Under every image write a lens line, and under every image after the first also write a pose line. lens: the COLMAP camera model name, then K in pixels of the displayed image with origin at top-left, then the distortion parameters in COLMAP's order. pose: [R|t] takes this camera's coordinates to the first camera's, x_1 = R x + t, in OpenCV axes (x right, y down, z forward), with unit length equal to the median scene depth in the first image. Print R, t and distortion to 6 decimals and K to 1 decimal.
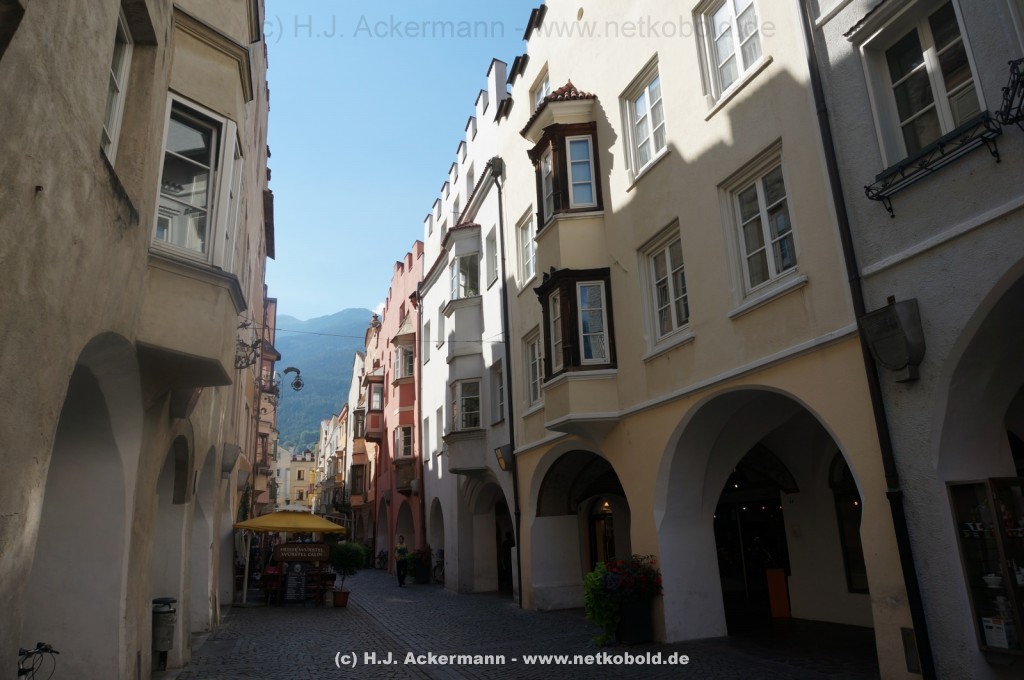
lens RADIAL K [[688.6, 0, 512.9], [0, 688.6, 343.1], [0, 0, 1]] dist [-0.031956, 0.002292]
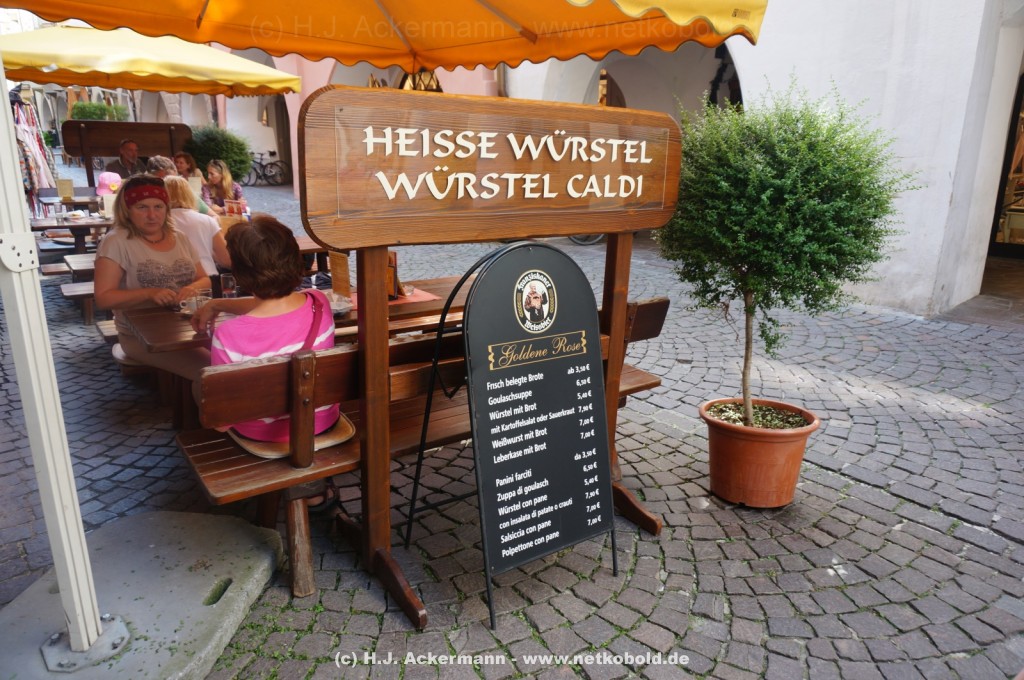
lens RADIAL K [[688.6, 0, 512.9], [0, 688.6, 343.1], [0, 0, 1]] dist [-0.031956, 0.002292]
pose [[0.936803, -0.068276, 0.343131, -0.291527], [-0.126320, 0.848604, 0.513727, 0.222712], [-0.326258, -0.524605, 0.786349, 0.733876]]
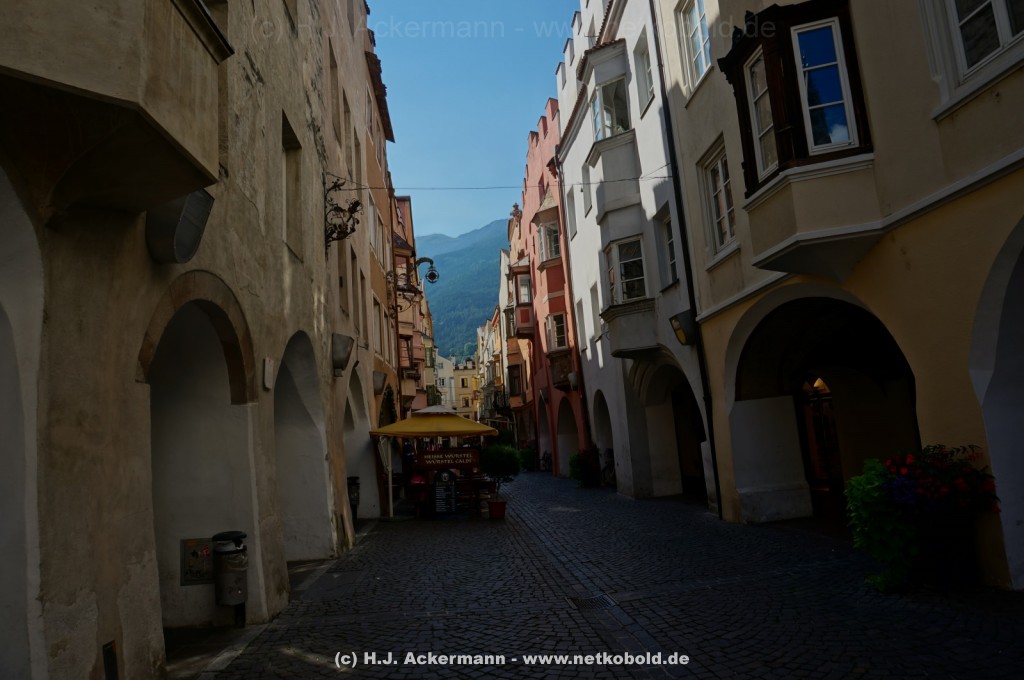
lens RADIAL K [[688.6, 0, 512.9], [0, 688.6, 343.1], [0, 0, 1]] dist [-0.031956, 0.002292]
pose [[0.971564, -0.072713, -0.225337, -0.018828], [0.103550, 0.986329, 0.128193, 0.048526], [0.212935, -0.147881, 0.965810, 0.165416]]
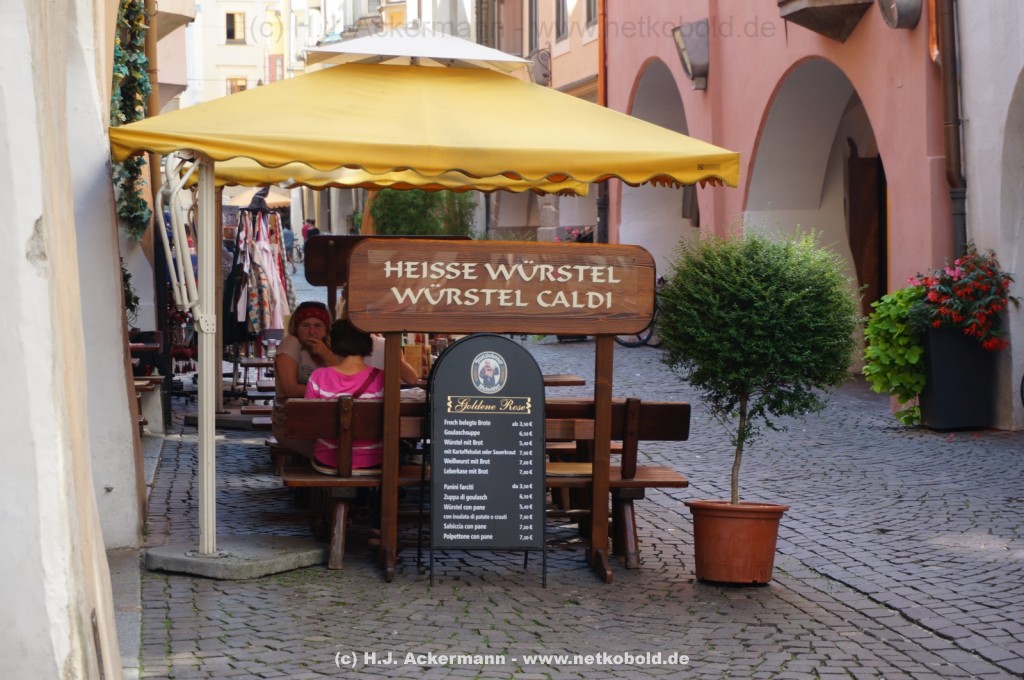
lens RADIAL K [[2161.3, 0, 512.0], [0, 2161.3, 340.0], [0, 0, 1]] dist [-0.015585, 0.092617]
pose [[0.987654, 0.024542, -0.154714, -0.181297], [0.025960, 0.948351, 0.316159, 0.118843], [0.154482, -0.316272, 0.936006, 0.394928]]
